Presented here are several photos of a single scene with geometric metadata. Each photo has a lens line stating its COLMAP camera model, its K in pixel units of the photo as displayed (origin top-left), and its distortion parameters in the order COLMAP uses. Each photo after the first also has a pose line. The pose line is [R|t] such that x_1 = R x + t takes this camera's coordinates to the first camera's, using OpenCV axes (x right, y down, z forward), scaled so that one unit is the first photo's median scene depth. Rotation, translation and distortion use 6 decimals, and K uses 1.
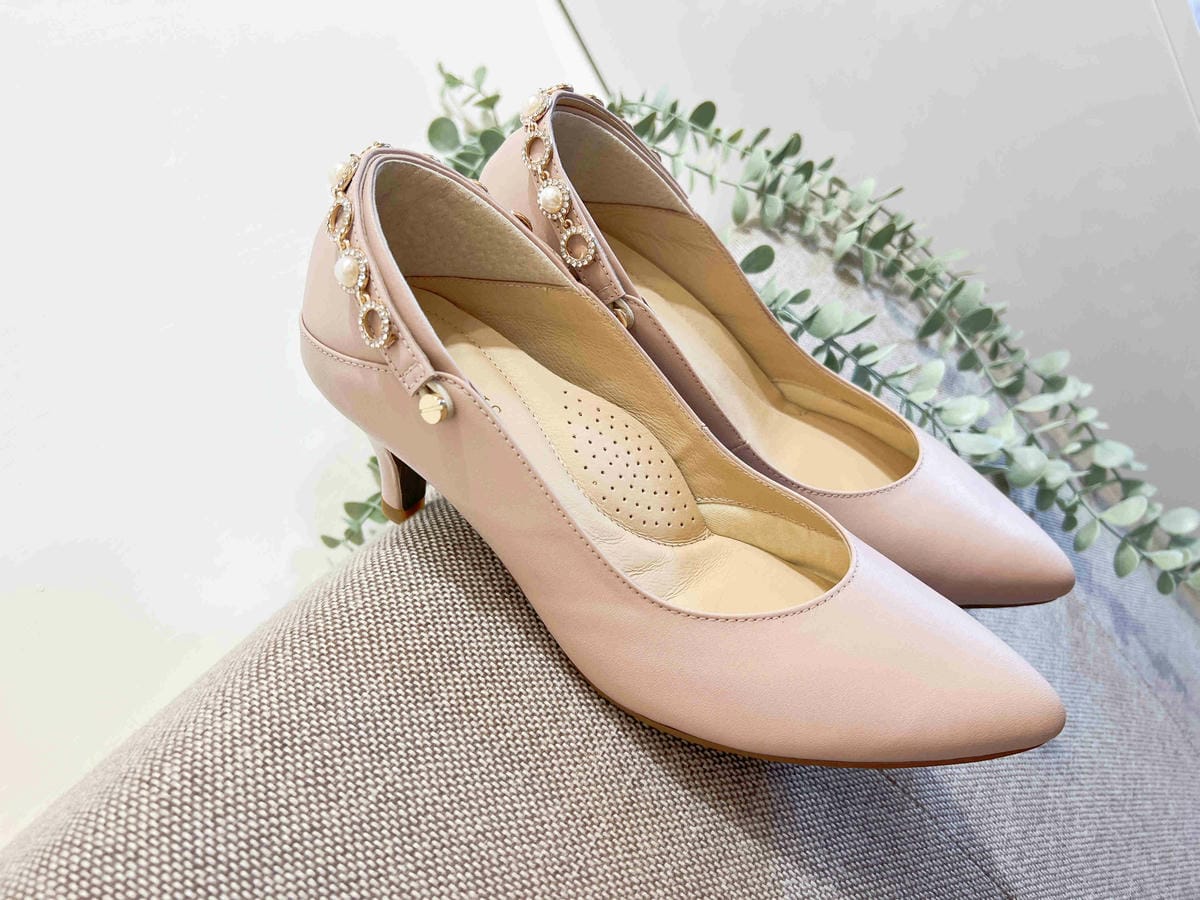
lens RADIAL K [[924.2, 0, 600.0], [0, 924.2, 450.0], [0, 0, 1]] dist [0.002585, 0.049568]
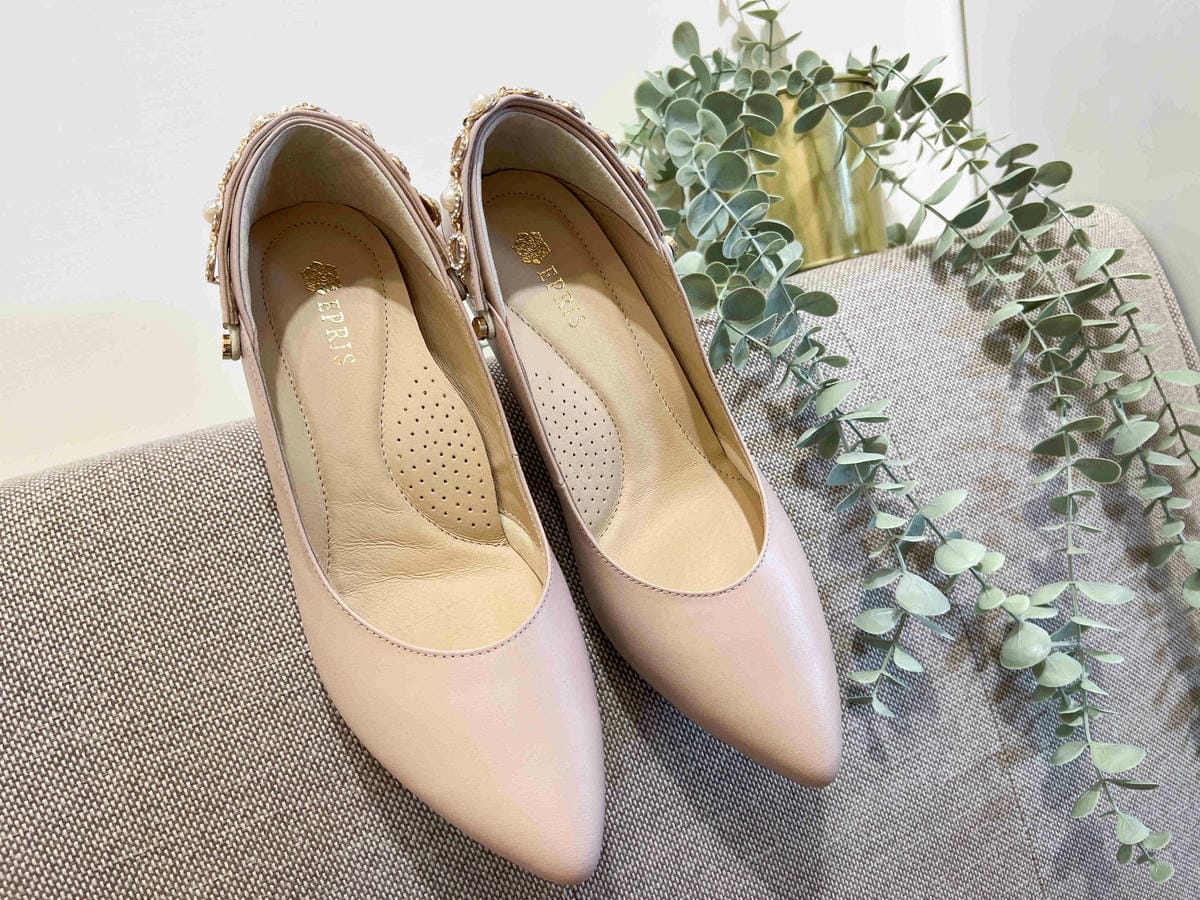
lens RADIAL K [[924.2, 0, 600.0], [0, 924.2, 450.0], [0, 0, 1]] dist [0.002585, 0.049568]
pose [[0.807737, 0.464267, -0.363342, 0.731870], [-0.381242, 0.881447, 0.278757, -0.462939], [0.449684, -0.086641, 0.888976, 0.144001]]
